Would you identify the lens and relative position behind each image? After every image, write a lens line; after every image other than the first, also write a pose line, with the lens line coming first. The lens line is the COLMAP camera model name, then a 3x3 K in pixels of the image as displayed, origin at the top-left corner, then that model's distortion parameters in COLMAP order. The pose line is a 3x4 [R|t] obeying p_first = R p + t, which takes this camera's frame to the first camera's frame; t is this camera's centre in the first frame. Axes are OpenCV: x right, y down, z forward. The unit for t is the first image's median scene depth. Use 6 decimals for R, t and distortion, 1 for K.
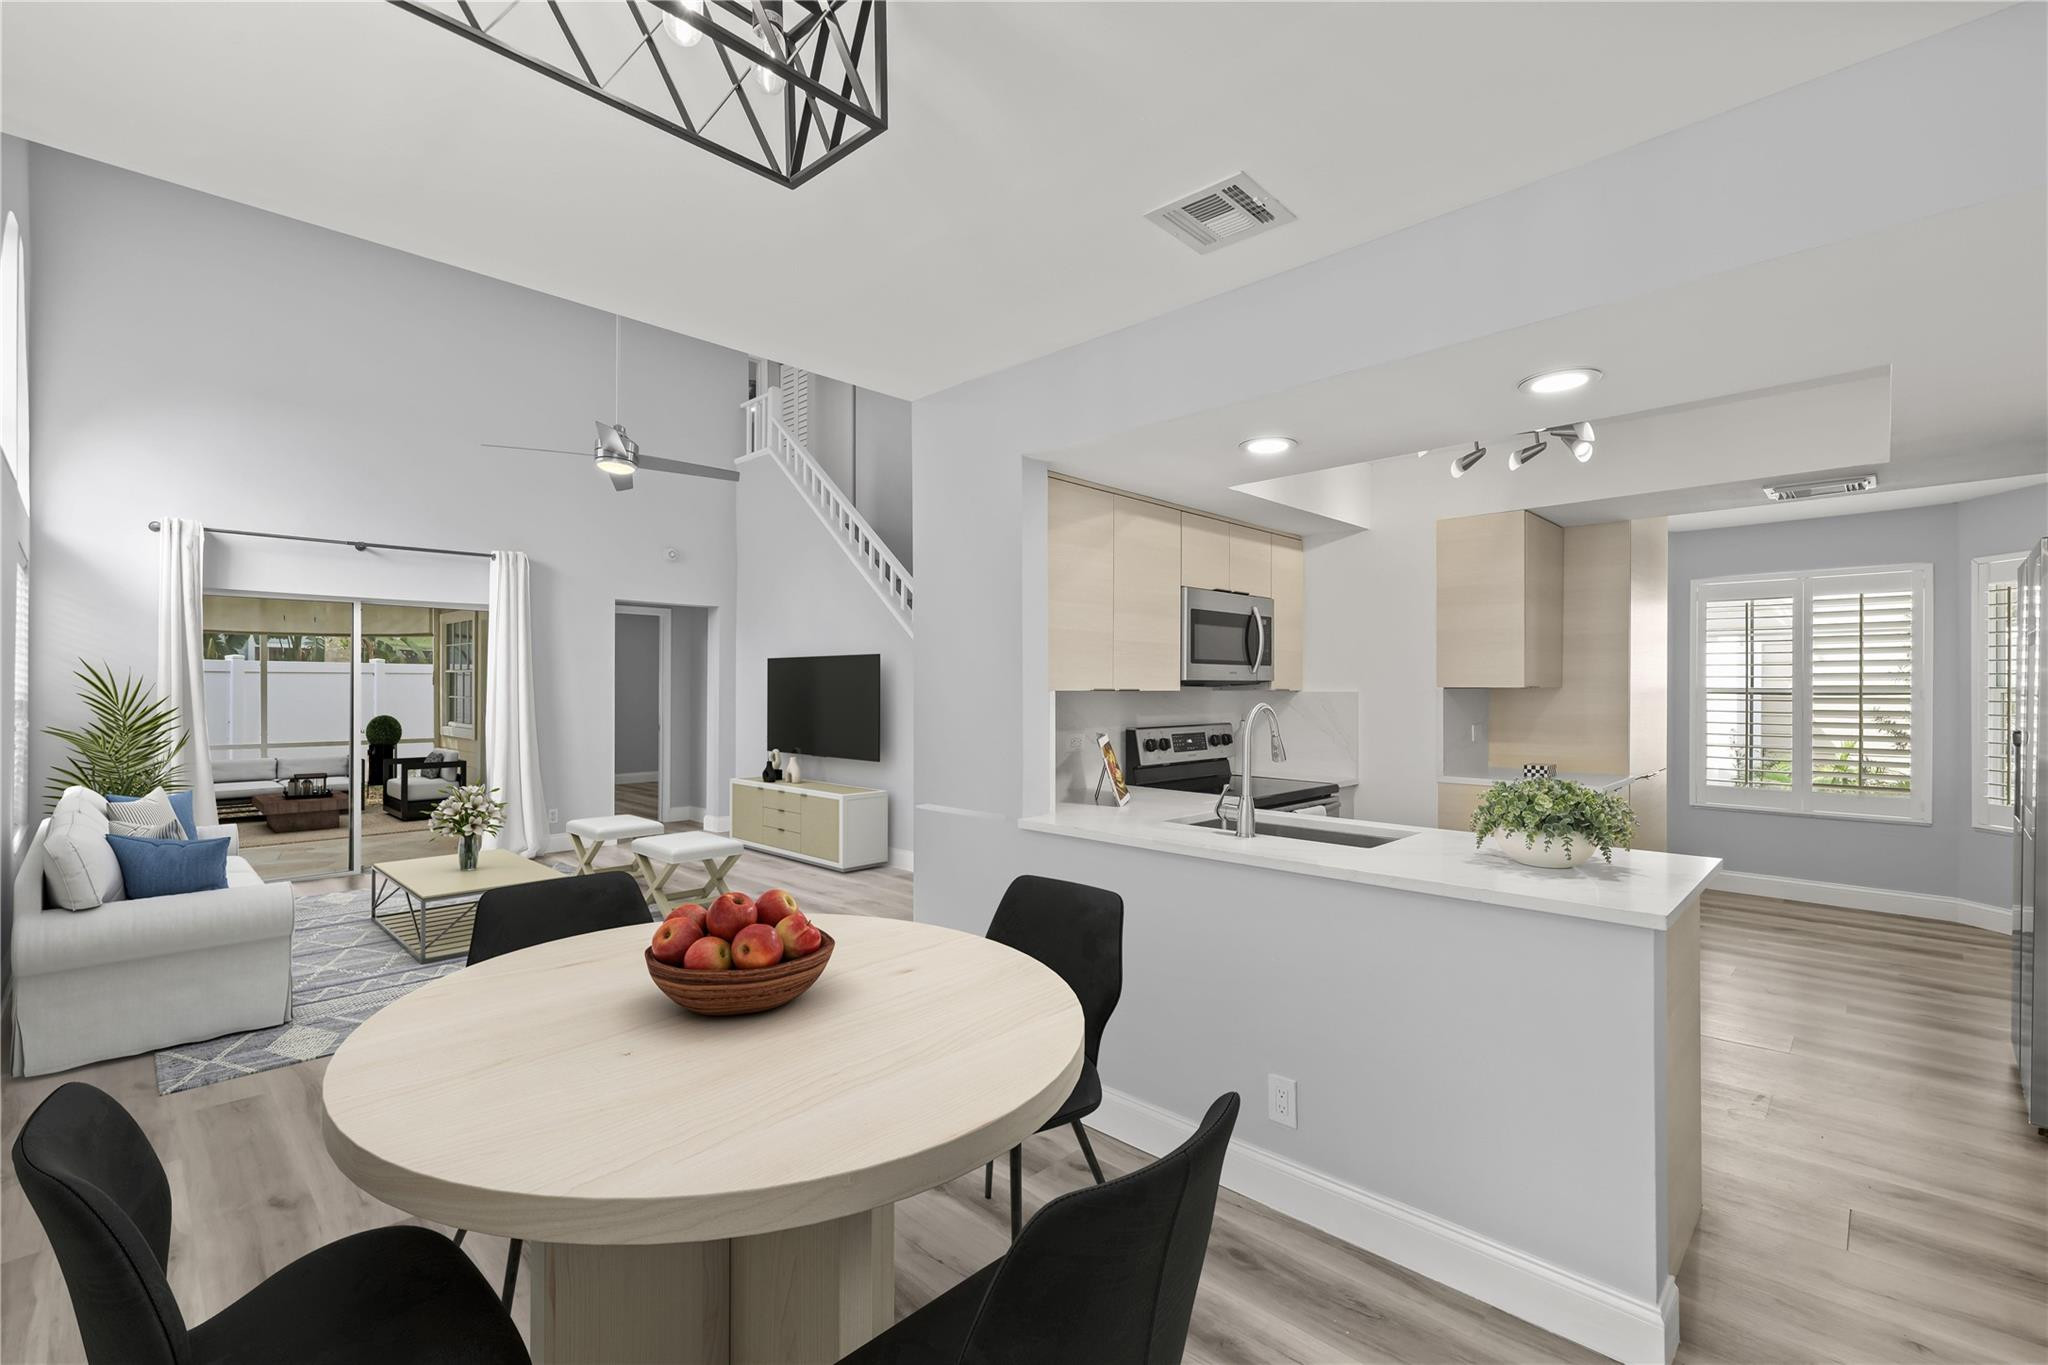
lens RADIAL K [[845.0, 0, 1016.6], [0, 845.0, 683.7], [0, 0, 1]] dist [-0.000227, 0.000032]
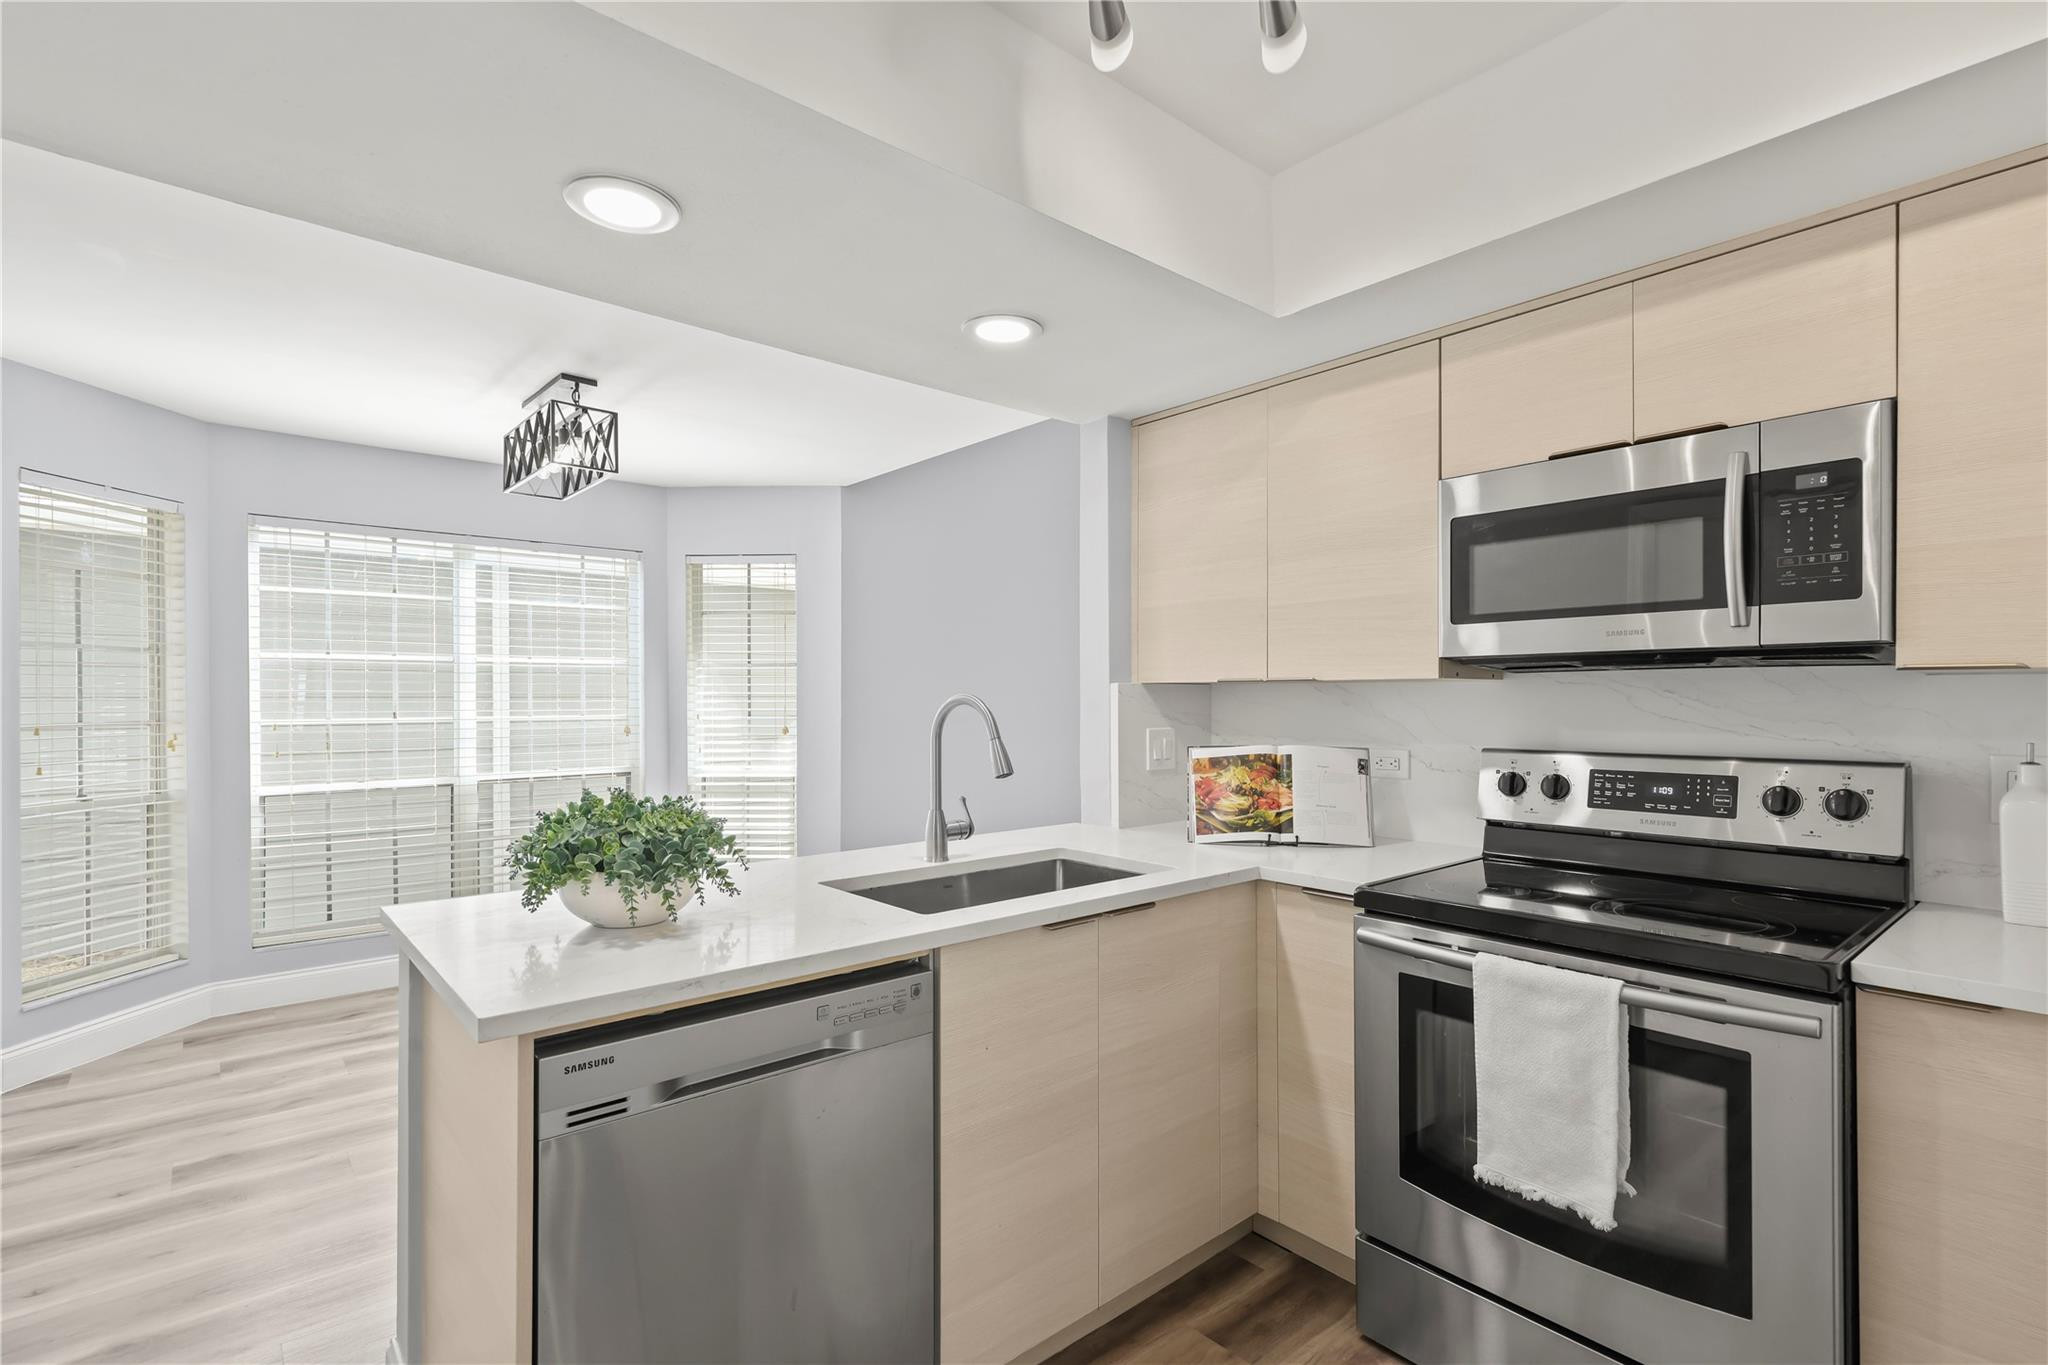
lens RADIAL K [[956.2, 0, 1022.8], [0, 956.2, 706.1], [0, 0, 1]] dist [0.001962, 0.000174]
pose [[-0.104676, 0.005450, -0.994491, 0.755970], [0.000781, 0.999985, 0.005398, 0.021090], [0.994506, -0.000212, -0.104679, 0.735090]]
